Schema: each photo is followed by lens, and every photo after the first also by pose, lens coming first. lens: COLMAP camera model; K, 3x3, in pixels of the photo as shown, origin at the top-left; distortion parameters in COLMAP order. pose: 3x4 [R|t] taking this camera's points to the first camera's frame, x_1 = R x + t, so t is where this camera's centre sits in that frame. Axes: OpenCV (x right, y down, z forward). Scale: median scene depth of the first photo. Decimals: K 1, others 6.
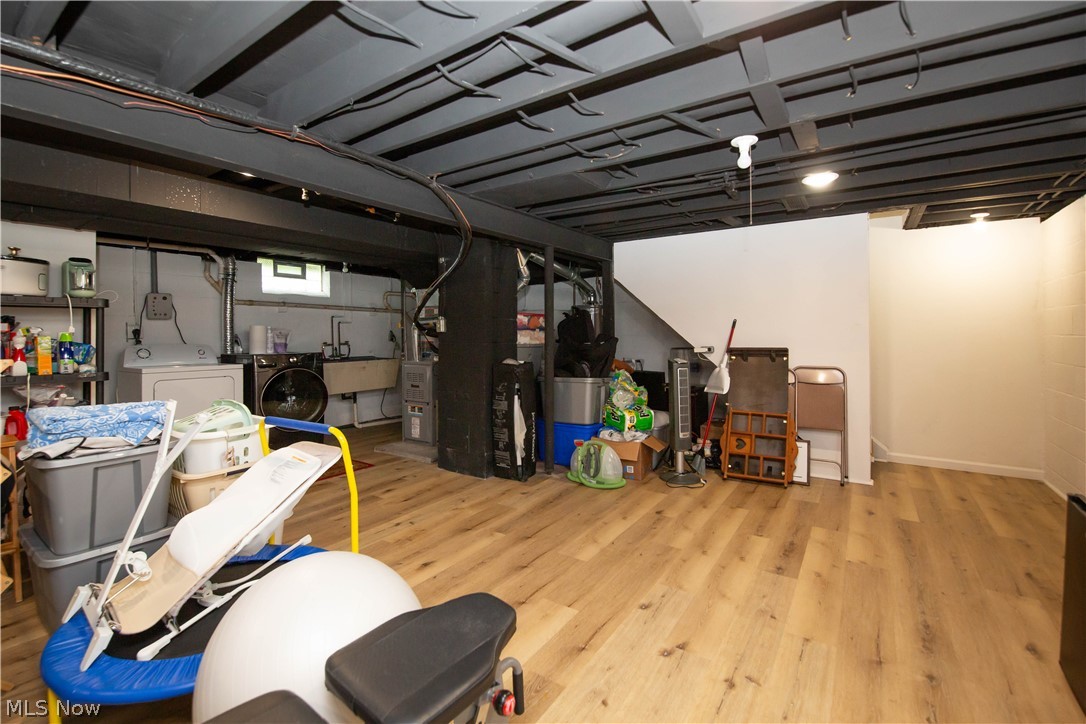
lens RADIAL K [[487.7, 0, 534.0], [0, 487.7, 344.8], [0, 0, 1]] dist [-0.000352, -0.009285]
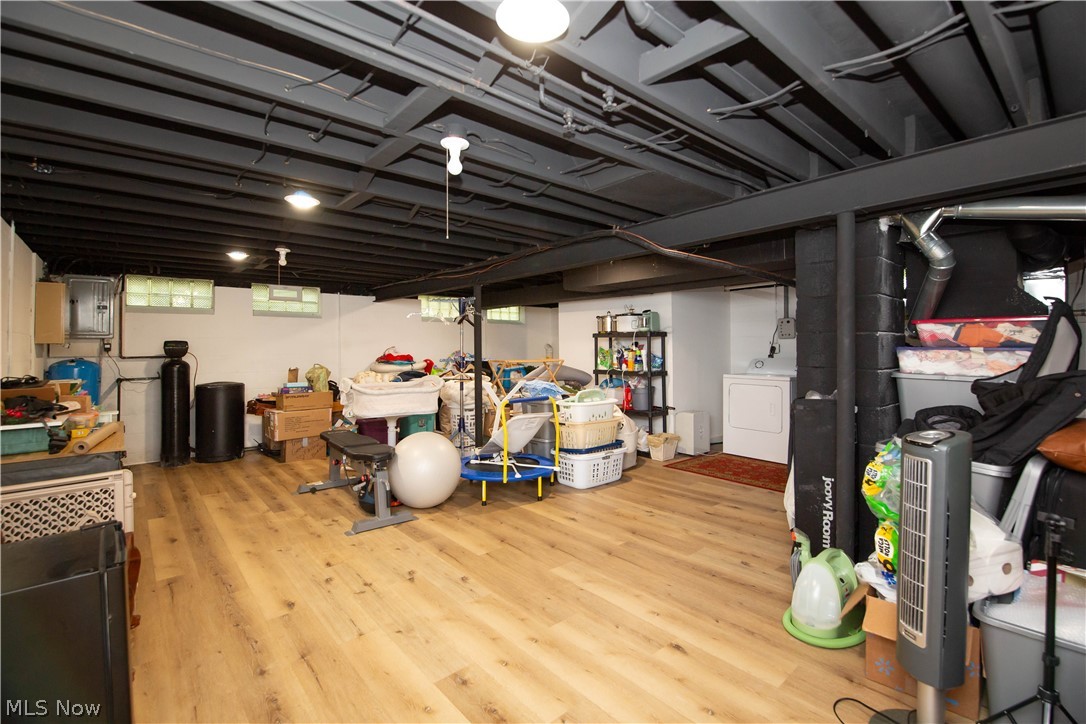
lens RADIAL K [[487.7, 0, 534.0], [0, 487.7, 344.8], [0, 0, 1]] dist [-0.000352, -0.009285]
pose [[-0.268457, -0.001116, -0.963291, 1.006519], [-0.018369, 0.999823, 0.003961, -0.045297], [0.963116, 0.018758, -0.268430, 1.097238]]
